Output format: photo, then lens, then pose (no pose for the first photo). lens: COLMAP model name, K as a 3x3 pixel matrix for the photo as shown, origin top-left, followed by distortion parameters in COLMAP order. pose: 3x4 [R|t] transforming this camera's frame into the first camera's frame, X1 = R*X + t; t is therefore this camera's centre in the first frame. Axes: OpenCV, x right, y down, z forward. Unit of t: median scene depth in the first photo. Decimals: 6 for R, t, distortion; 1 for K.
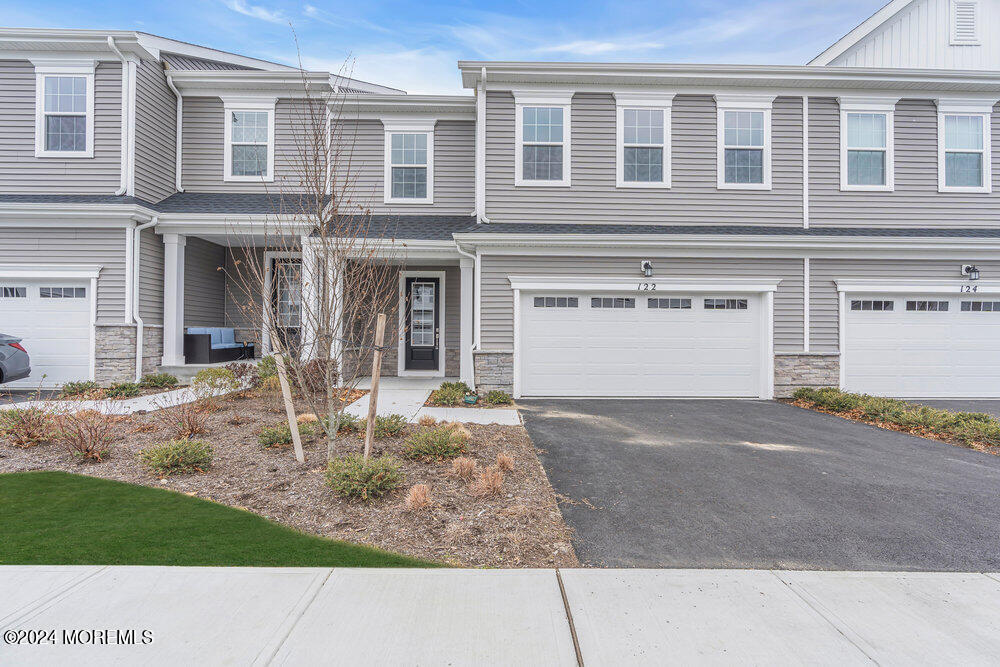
lens RADIAL K [[450.6, 0, 504.4], [0, 450.6, 335.0], [0, 0, 1]] dist [-0.012529, 0.004842]
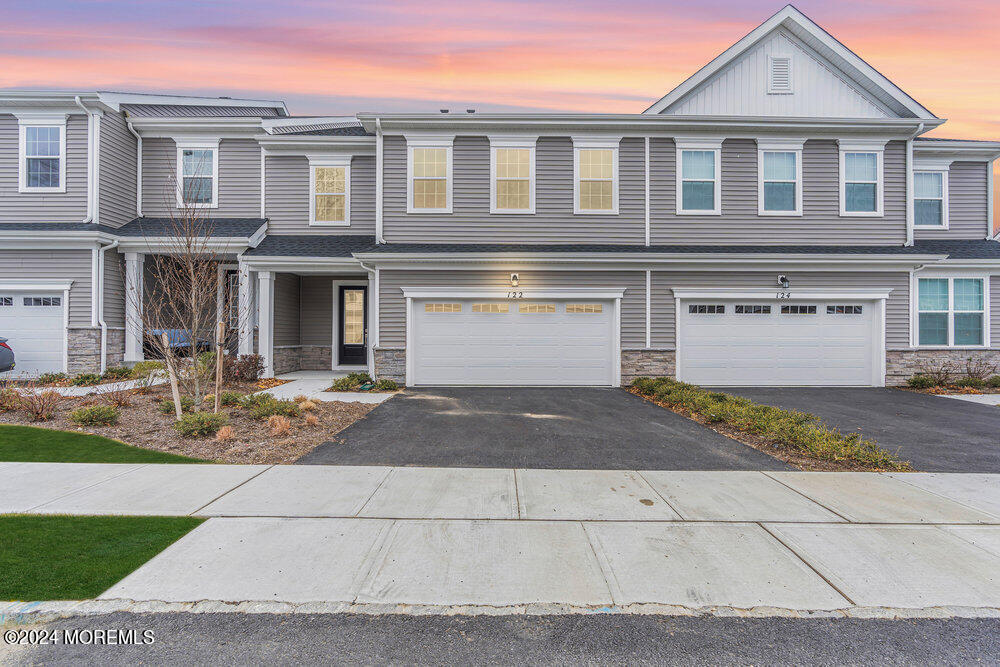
lens RADIAL K [[450.6, 0, 504.4], [0, 450.6, 335.0], [0, 0, 1]] dist [-0.012529, 0.004842]
pose [[0.999965, -0.003262, -0.007740, 0.294558], [0.003281, 0.999992, 0.002455, -0.001532], [0.007732, -0.002481, 0.999967, -0.221917]]
